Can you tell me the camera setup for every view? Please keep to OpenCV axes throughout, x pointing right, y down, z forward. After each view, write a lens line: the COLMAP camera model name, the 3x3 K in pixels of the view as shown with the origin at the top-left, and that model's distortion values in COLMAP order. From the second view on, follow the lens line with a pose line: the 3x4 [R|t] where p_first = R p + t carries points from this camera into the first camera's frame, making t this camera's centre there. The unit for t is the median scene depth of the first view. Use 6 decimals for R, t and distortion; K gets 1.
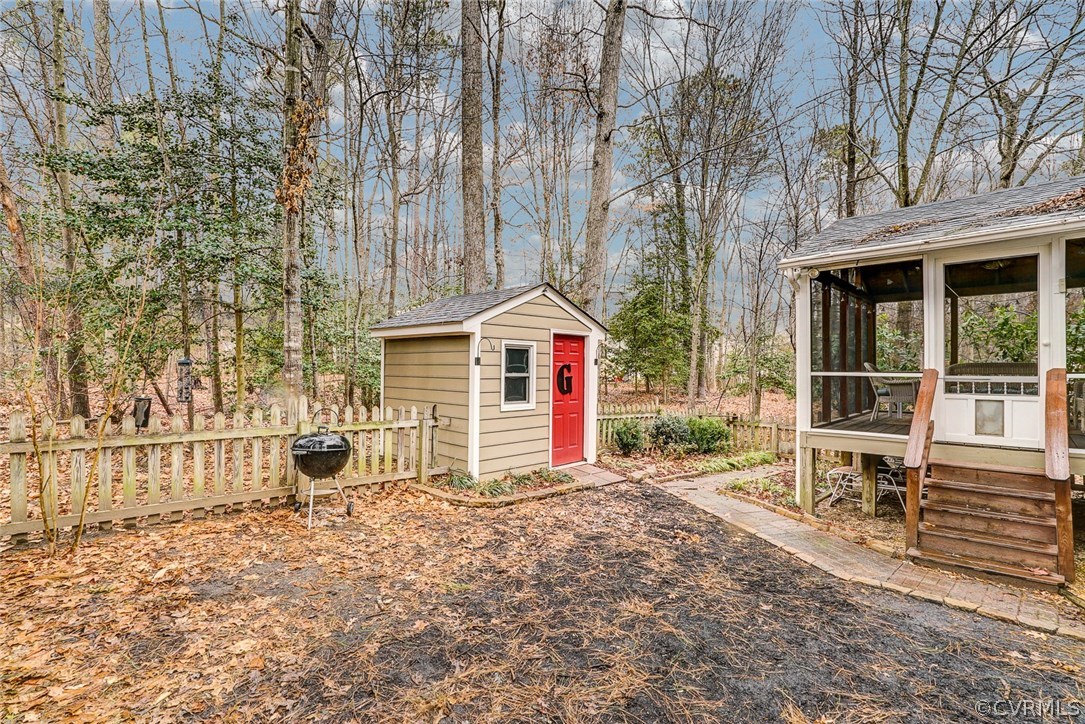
lens RADIAL K [[496.7, 0, 531.4], [0, 496.7, 363.6], [0, 0, 1]] dist [-0.036892, 0.017944]
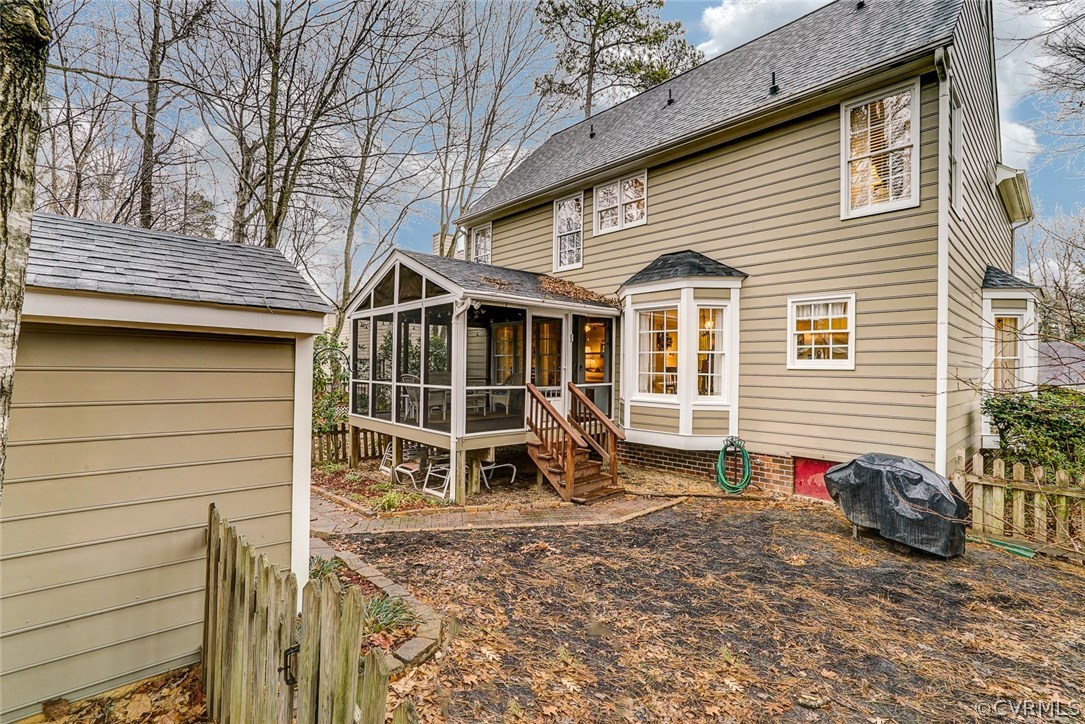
lens RADIAL K [[496.7, 0, 534.0], [0, 496.7, 359.3], [0, 0, 1]] dist [-0.036892, 0.017944]
pose [[0.054454, 0.012484, 0.998438, -0.939868], [-0.022055, 0.999693, -0.011297, -0.058221], [-0.998273, -0.021405, 0.054712, 1.167556]]
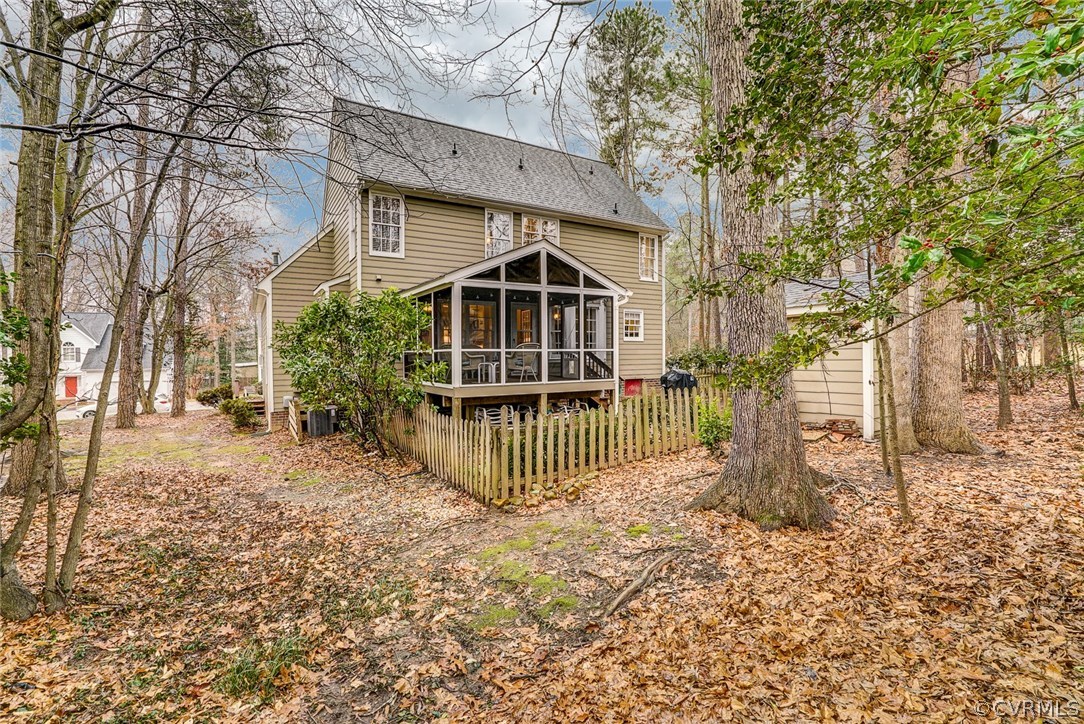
lens RADIAL K [[496.2, 0, 545.1], [0, 496.2, 357.1], [0, 0, 1]] dist [-0.036892, 0.017944]
pose [[-0.967289, -0.003095, 0.253660, 0.501067], [-0.003681, 0.999992, -0.001833, 0.077301], [-0.253652, -0.002707, -0.967292, 4.412112]]
